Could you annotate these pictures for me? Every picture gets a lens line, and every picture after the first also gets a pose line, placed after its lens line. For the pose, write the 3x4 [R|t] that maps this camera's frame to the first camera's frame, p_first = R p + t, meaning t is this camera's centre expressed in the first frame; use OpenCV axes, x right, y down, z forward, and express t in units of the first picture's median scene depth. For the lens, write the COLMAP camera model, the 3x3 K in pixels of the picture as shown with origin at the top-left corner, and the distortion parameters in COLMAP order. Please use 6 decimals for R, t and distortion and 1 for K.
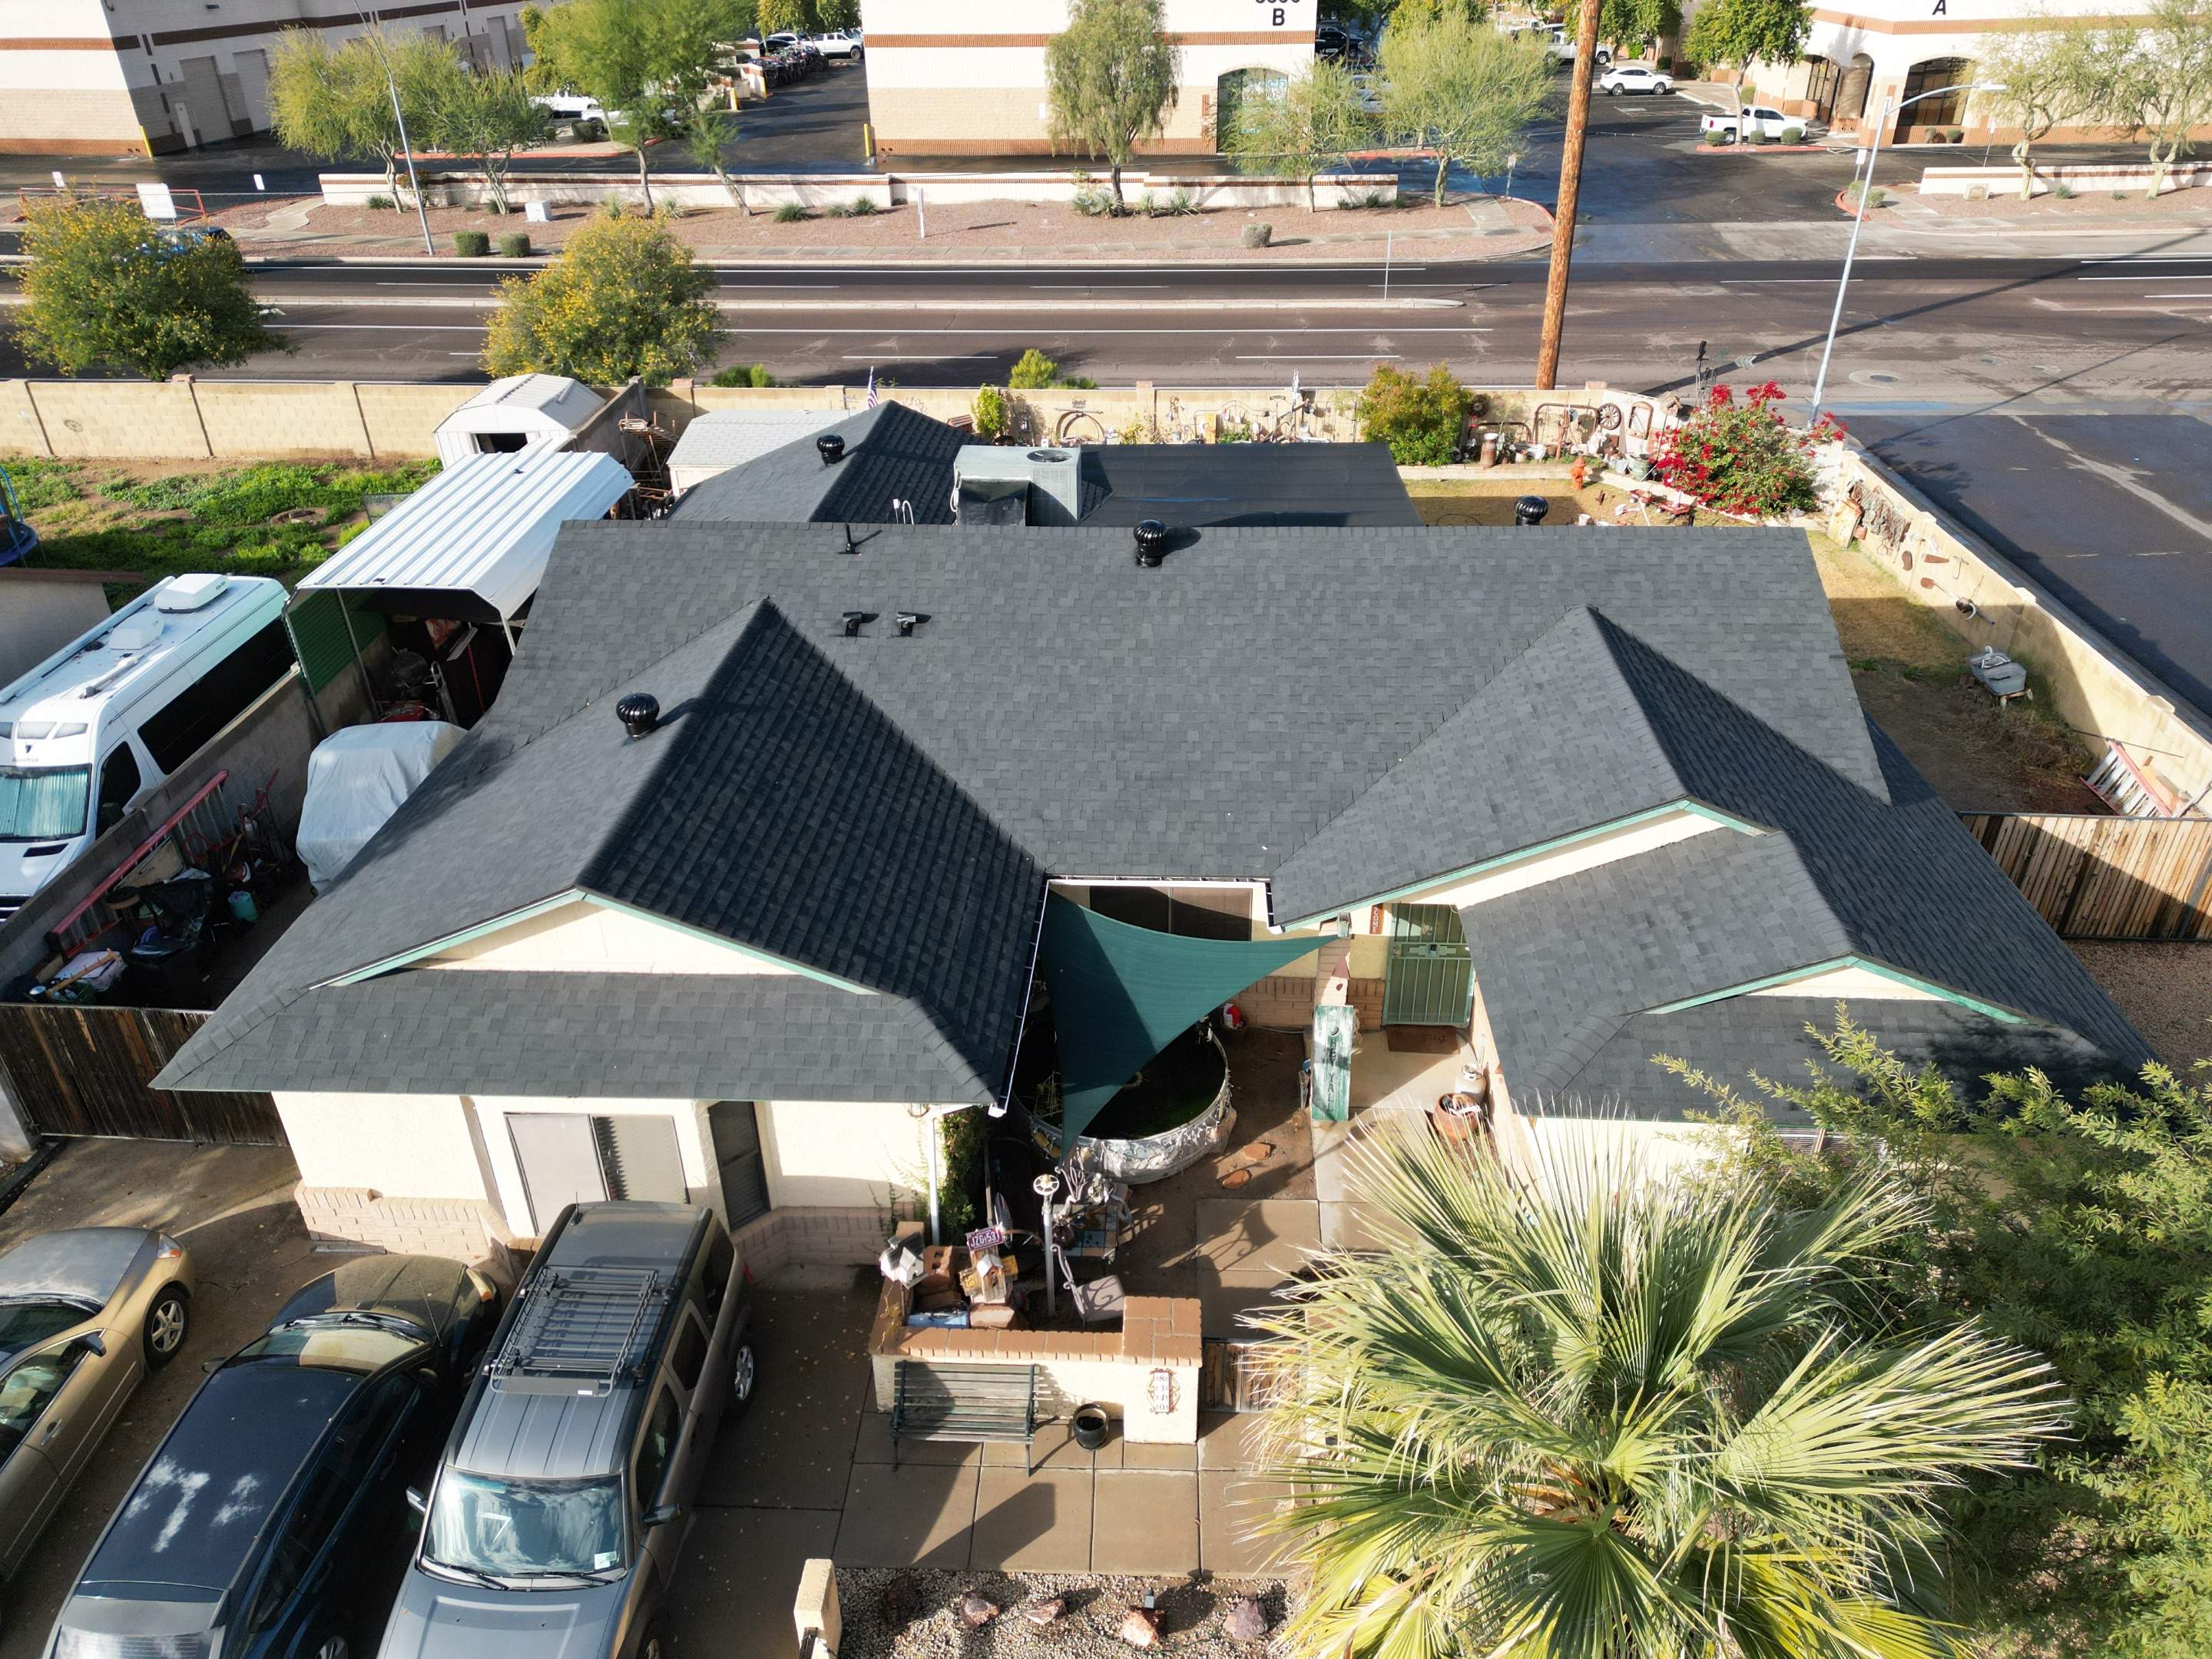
lens RADIAL K [[1542.0, 0, 1103.6], [0, 1542.0, 824.9], [0, 0, 1]] dist [0.078676, -0.074487]
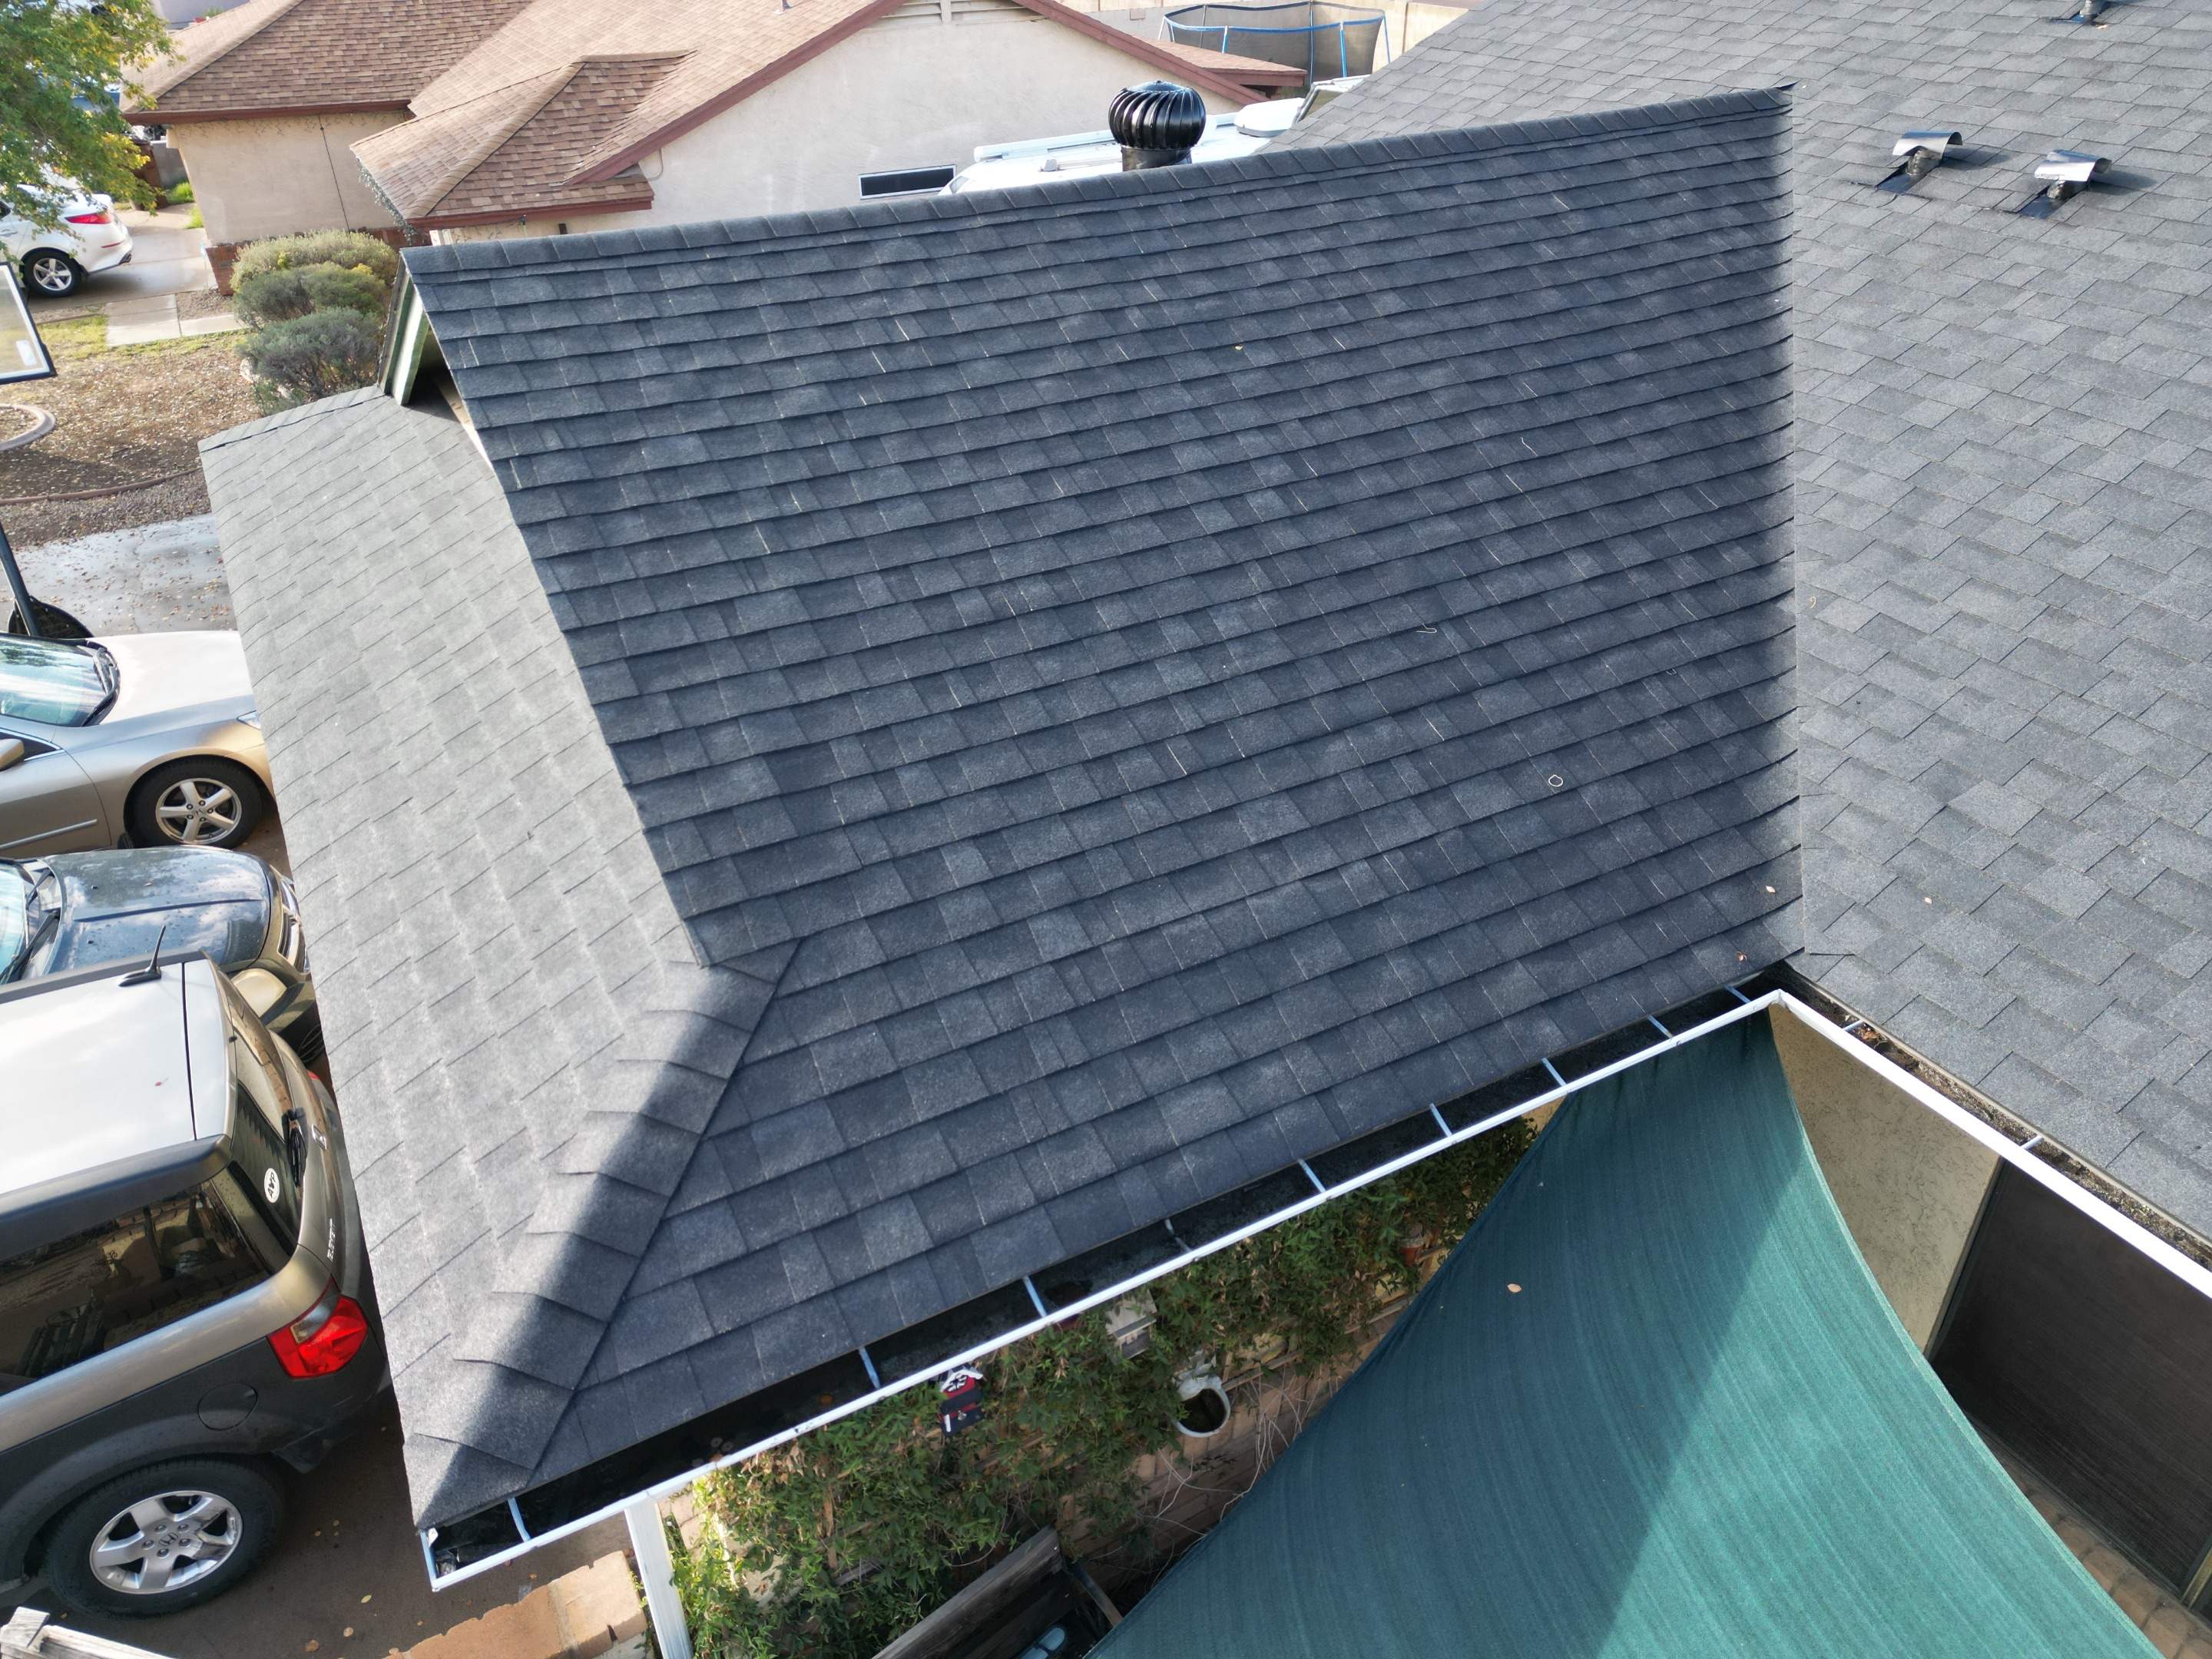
lens RADIAL K [[1542.0, 0, 1108.3], [0, 1542.0, 824.5], [0, 0, 1]] dist [0.078676, -0.074487]
pose [[0.532154, 0.461304, -0.709937, 0.070345], [-0.419844, 0.871948, 0.251869, -0.007397], [0.735216, 0.164030, 0.657686, 0.636948]]
